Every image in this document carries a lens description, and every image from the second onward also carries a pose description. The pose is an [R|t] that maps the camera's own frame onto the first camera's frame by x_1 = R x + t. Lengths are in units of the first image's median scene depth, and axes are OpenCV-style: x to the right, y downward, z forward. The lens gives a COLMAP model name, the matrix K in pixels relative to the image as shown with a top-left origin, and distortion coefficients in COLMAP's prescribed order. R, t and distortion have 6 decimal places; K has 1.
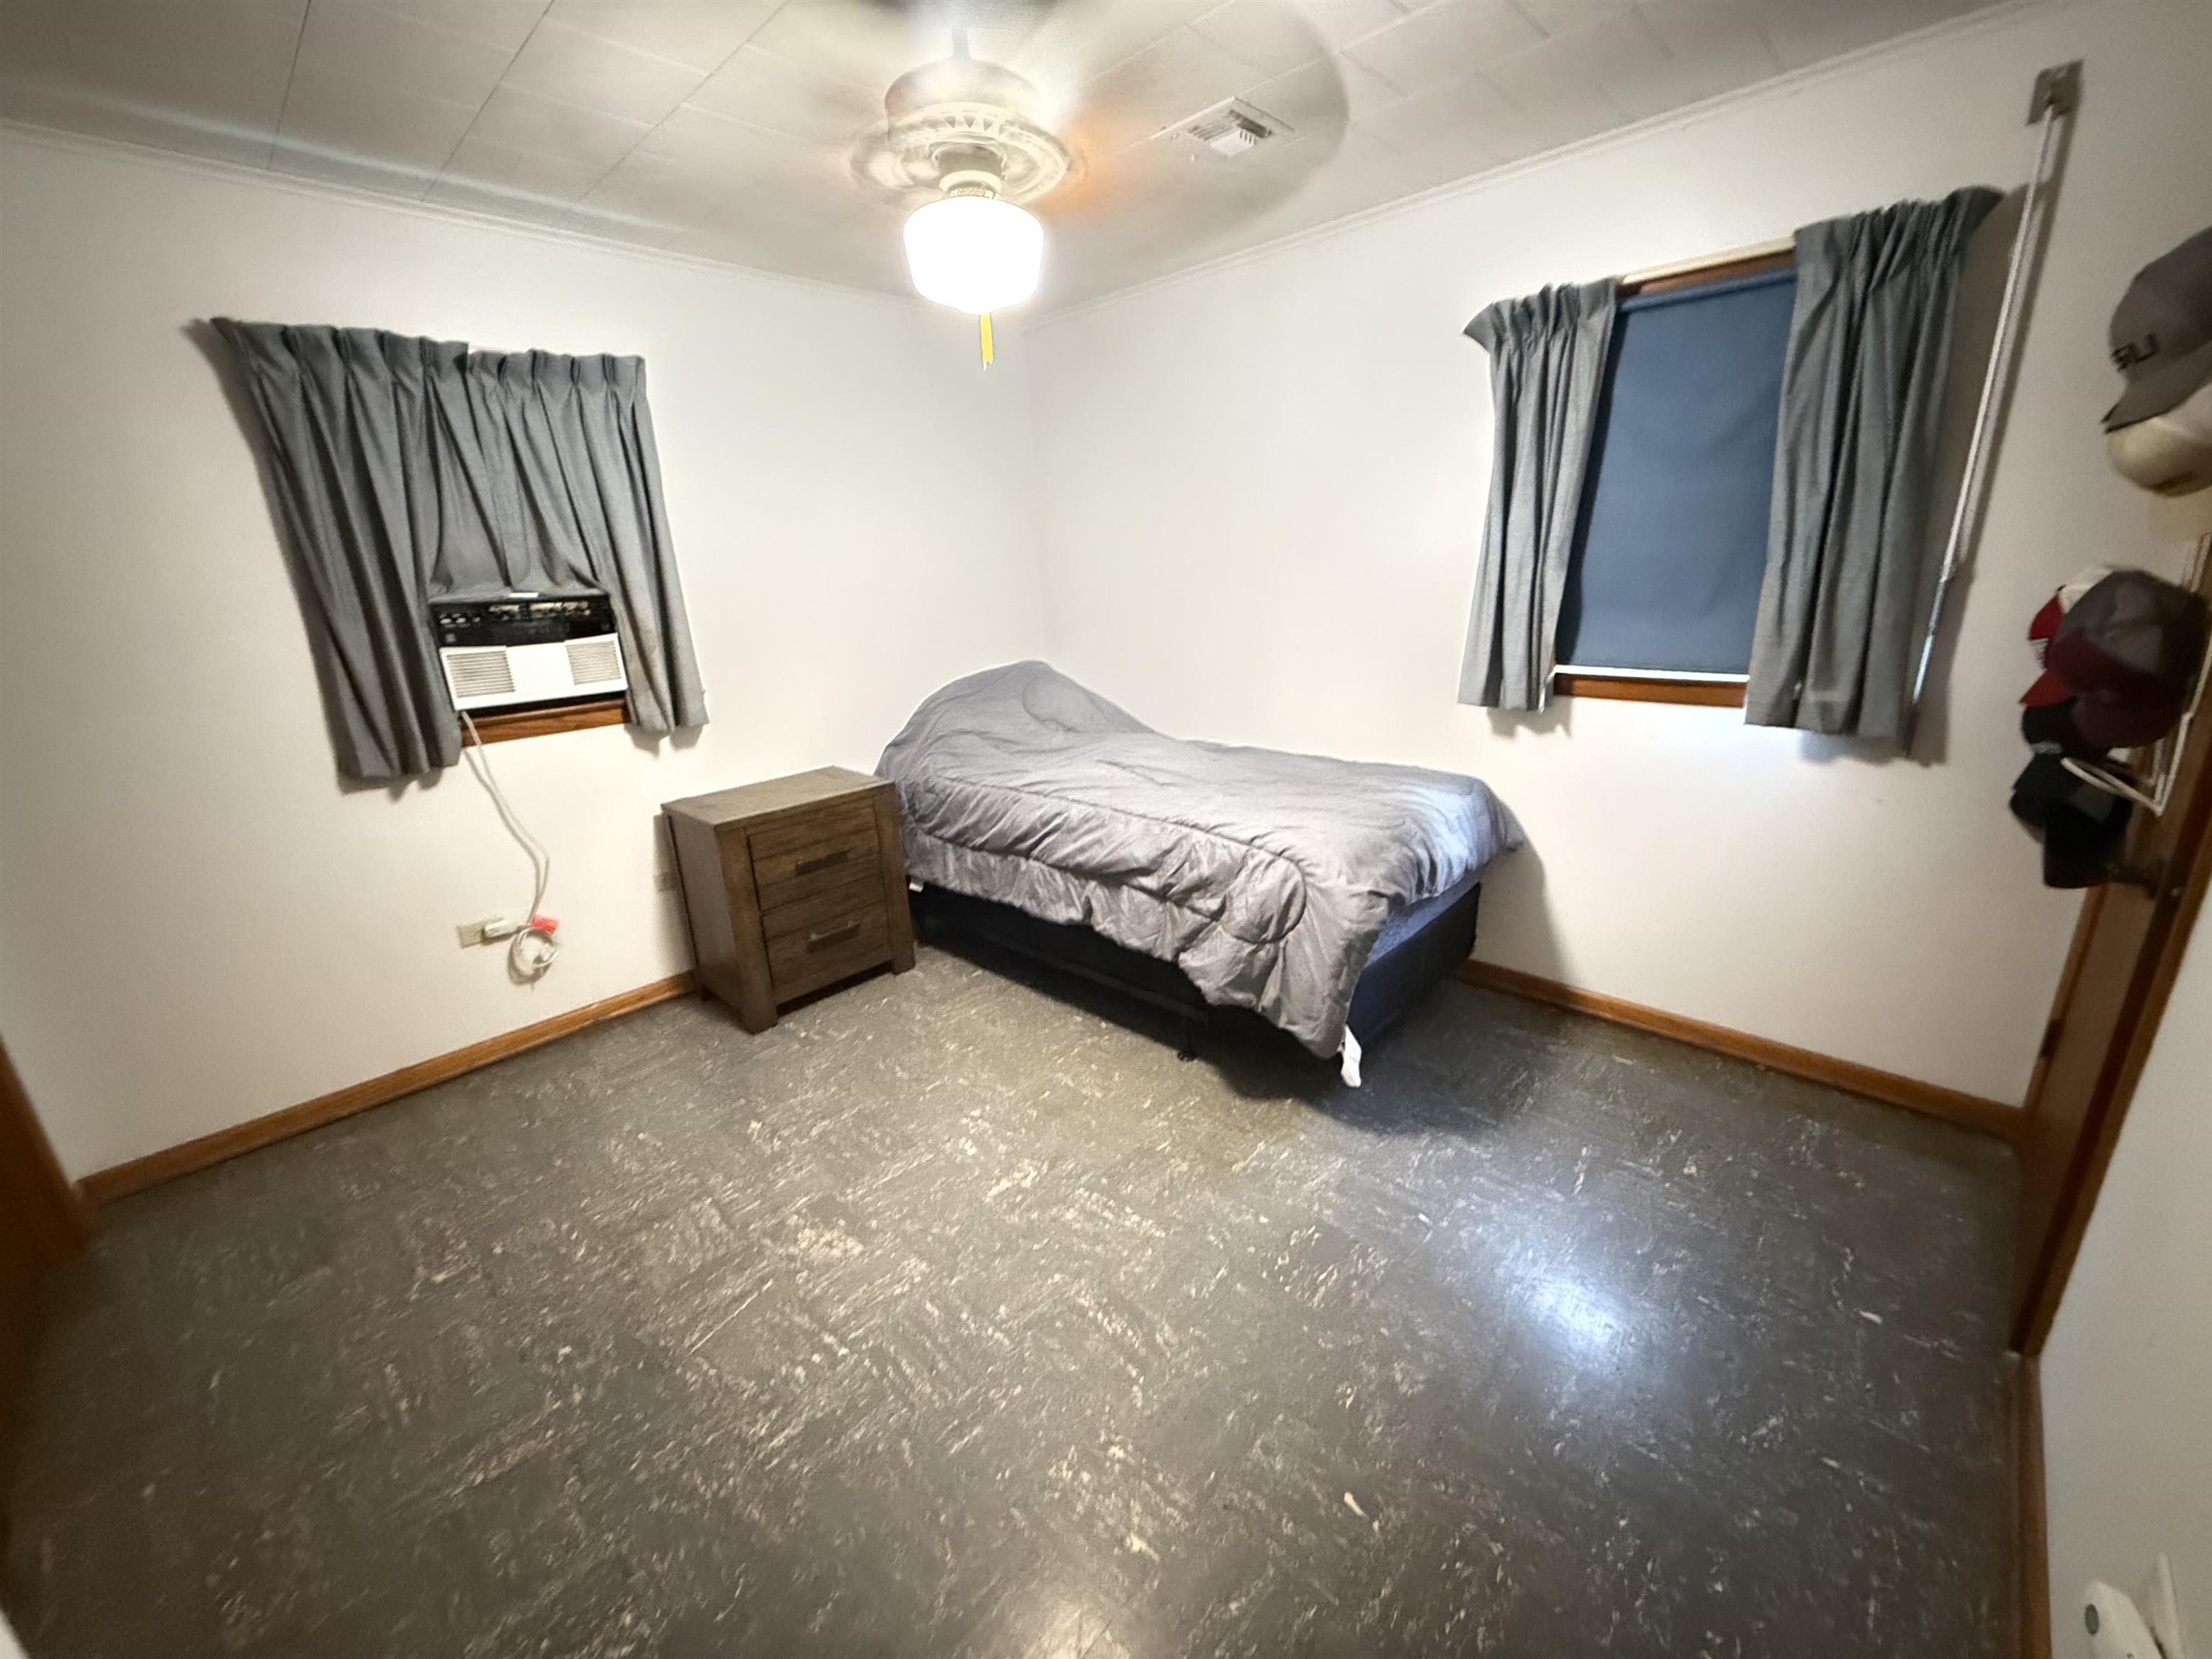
lens RADIAL K [[881.7, 0, 1102.4], [0, 881.7, 830.3], [0, 0, 1]] dist [0.000188, 0.000154]
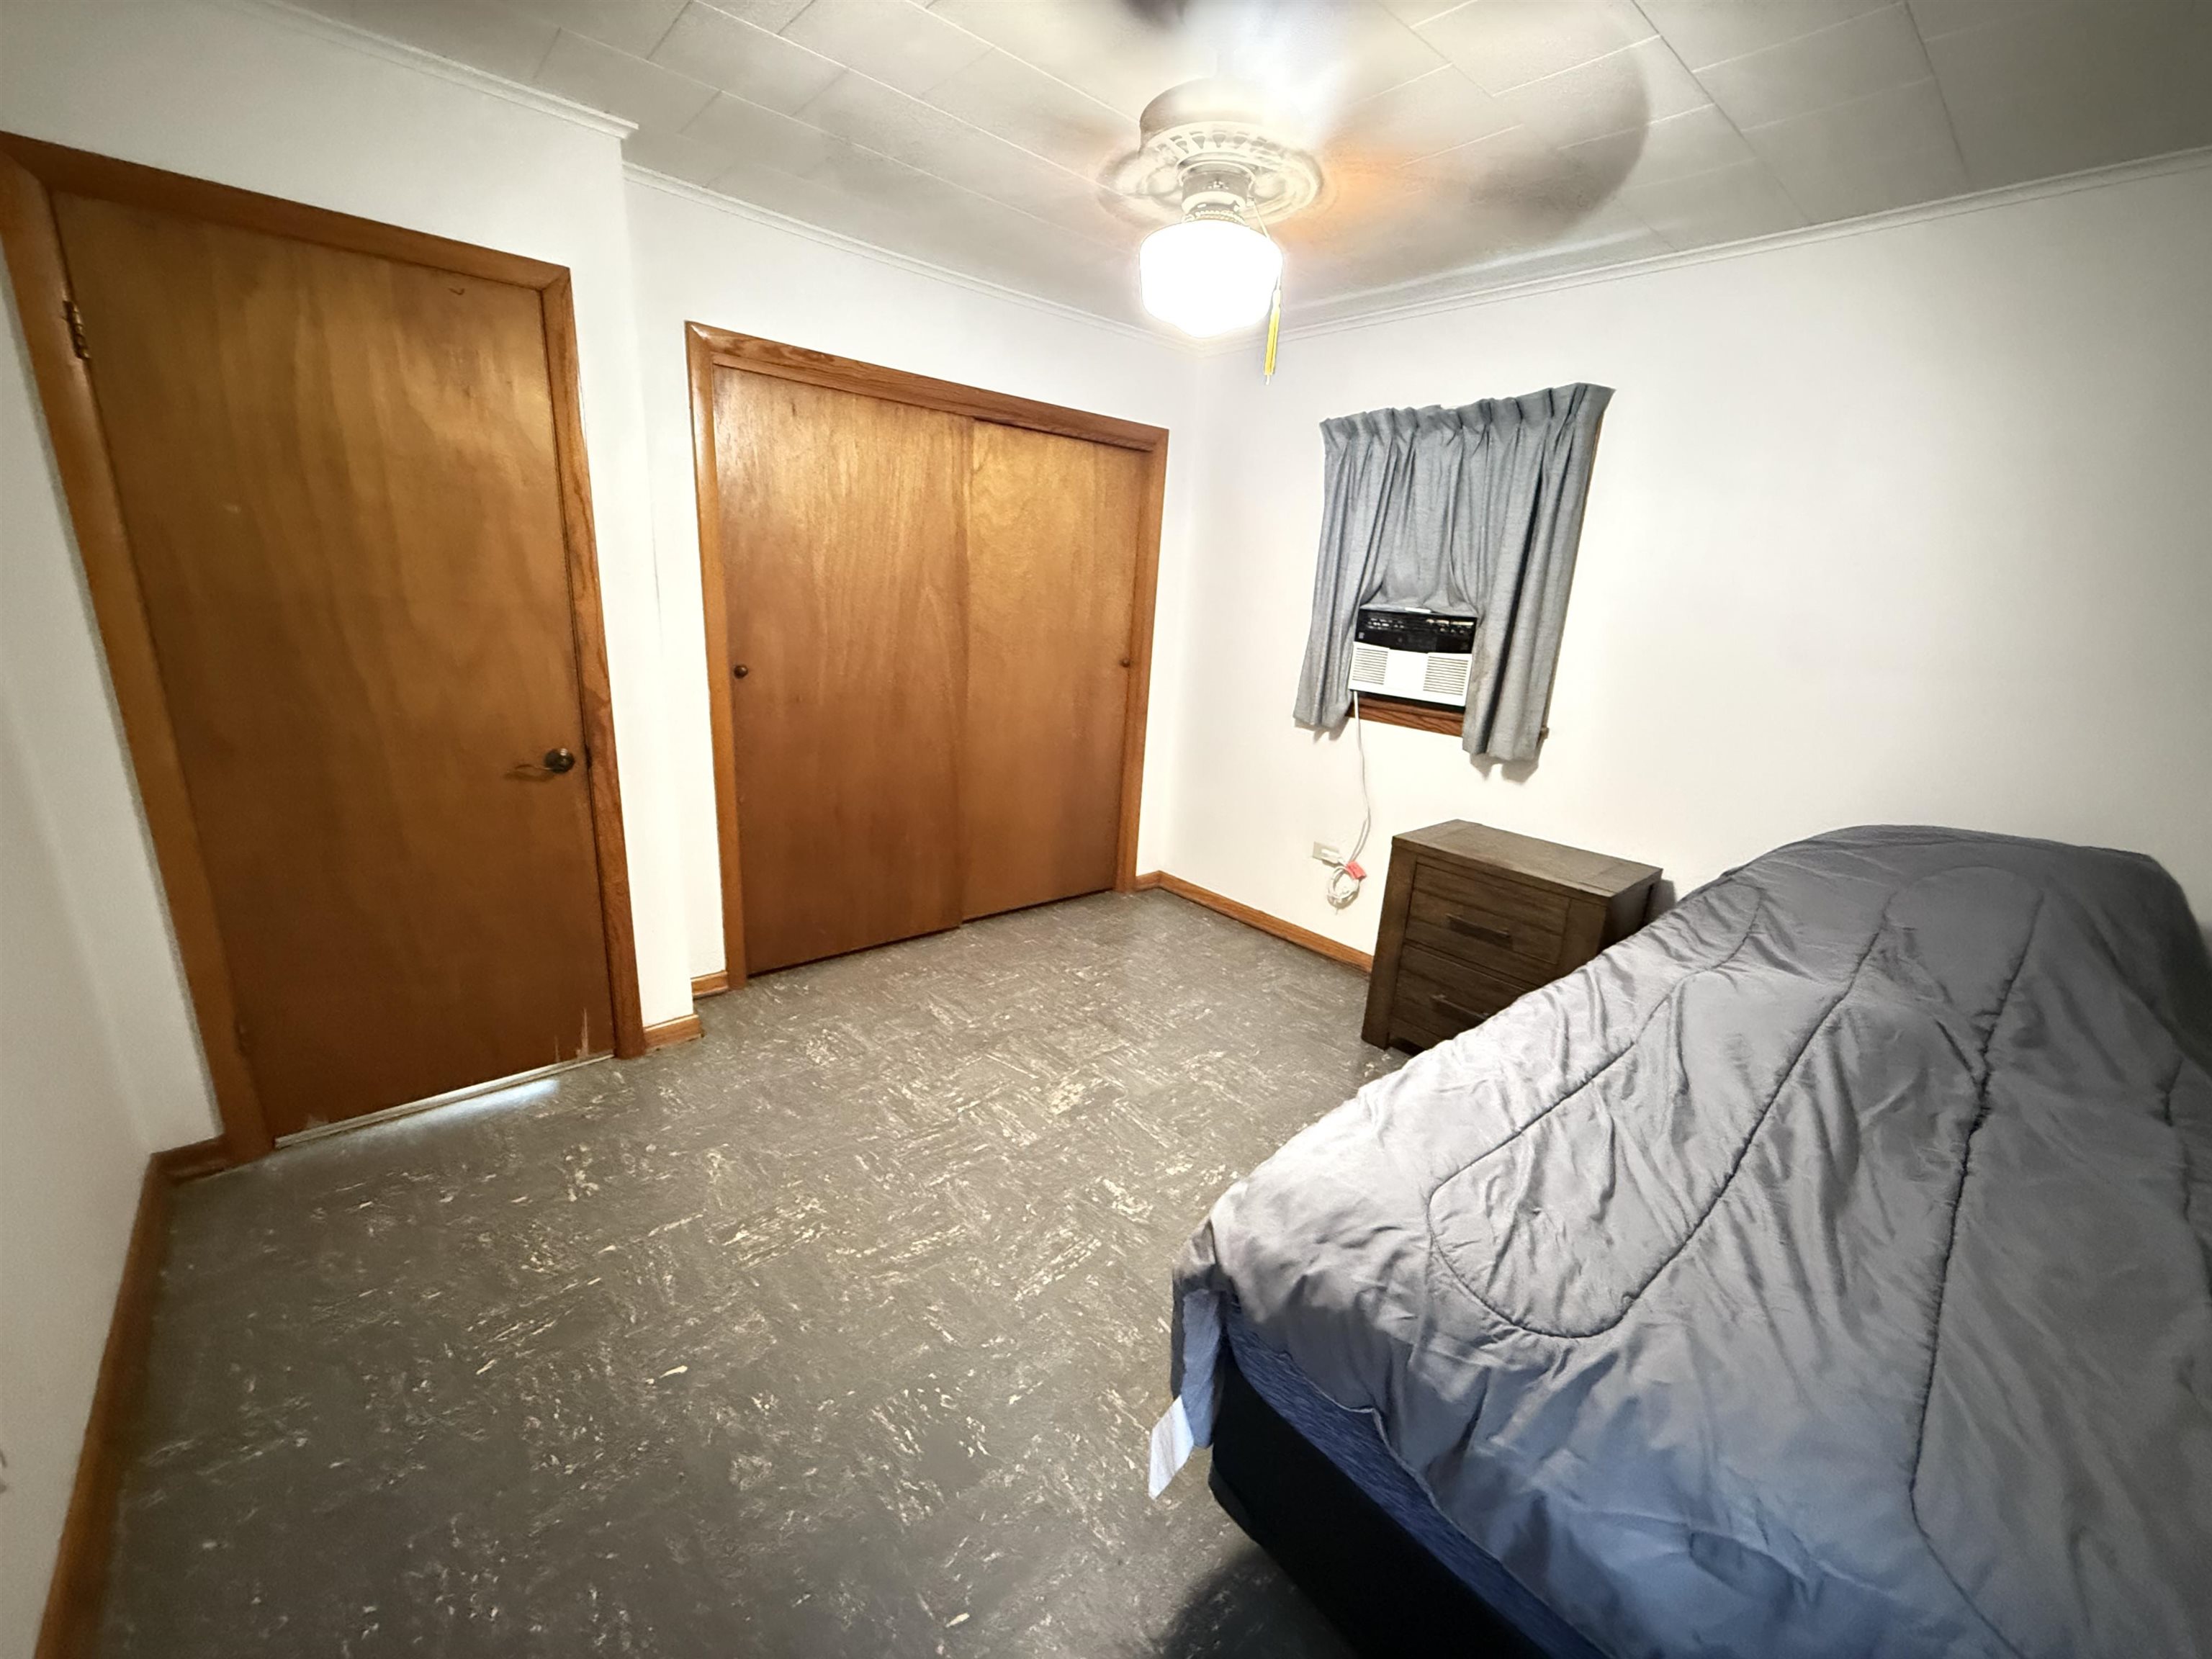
lens RADIAL K [[881.7, 0, 1102.4], [0, 881.7, 830.3], [0, 0, 1]] dist [0.000188, 0.000154]
pose [[-0.093277, 0.311998, -0.945493, 0.661322], [-0.344756, 0.880764, 0.324650, -0.265905], [0.934047, 0.356246, 0.025408, 0.735366]]
